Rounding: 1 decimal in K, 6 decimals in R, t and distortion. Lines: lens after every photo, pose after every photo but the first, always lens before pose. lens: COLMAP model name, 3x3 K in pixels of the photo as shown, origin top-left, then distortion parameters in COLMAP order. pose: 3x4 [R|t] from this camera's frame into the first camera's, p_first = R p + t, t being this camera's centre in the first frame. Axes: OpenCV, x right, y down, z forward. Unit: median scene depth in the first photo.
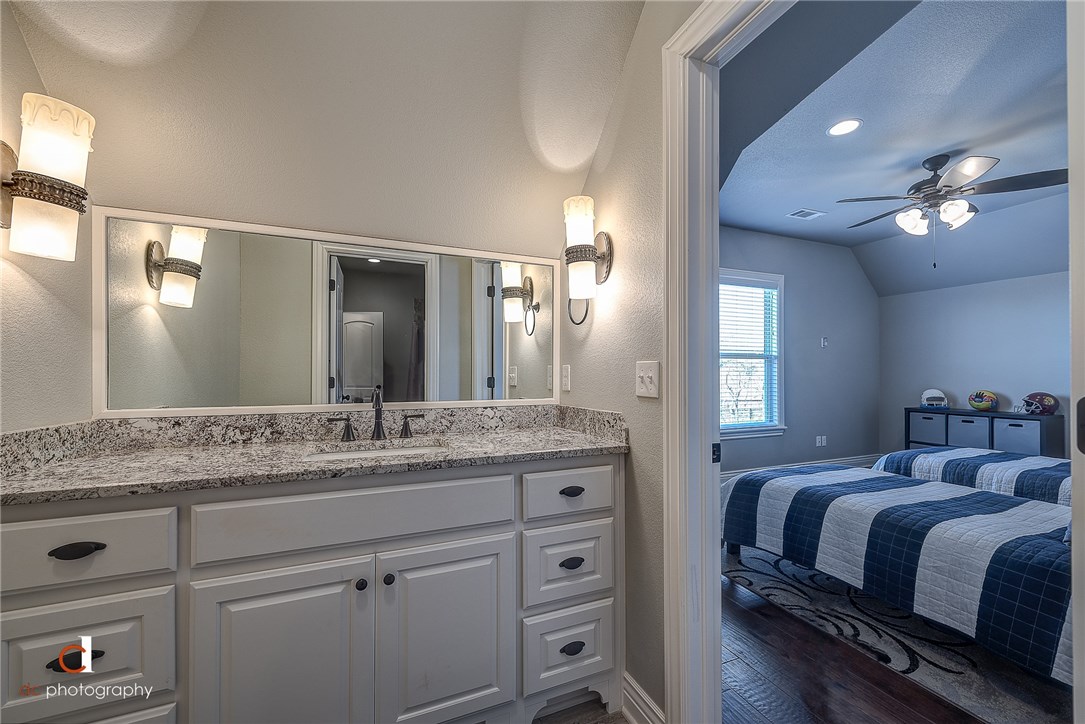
lens RADIAL K [[424.0, 0, 542.7], [0, 424.0, 371.4], [0, 0, 1]] dist [0.010601, -0.002440]
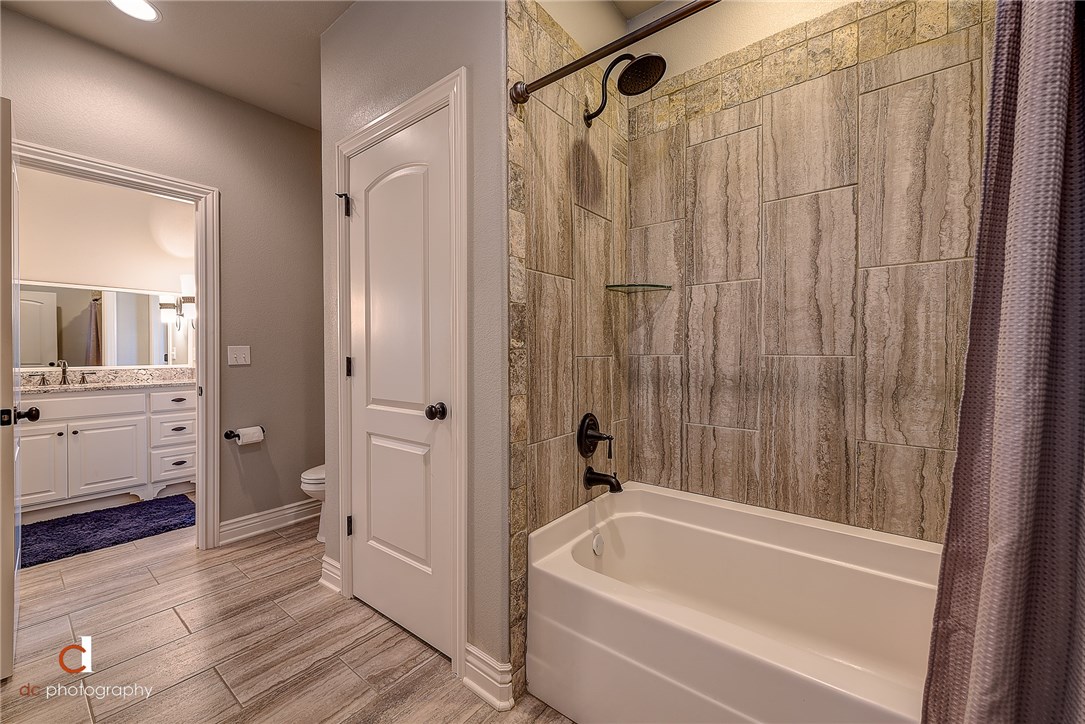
lens RADIAL K [[424.0, 0, 540.5], [0, 424.0, 354.0], [0, 0, 1]] dist [0.010601, -0.002440]
pose [[0.872461, -0.003040, 0.488674, 0.608380], [-0.004354, 0.999893, 0.013993, -0.025998], [-0.488664, -0.014336, 0.872354, -1.922652]]
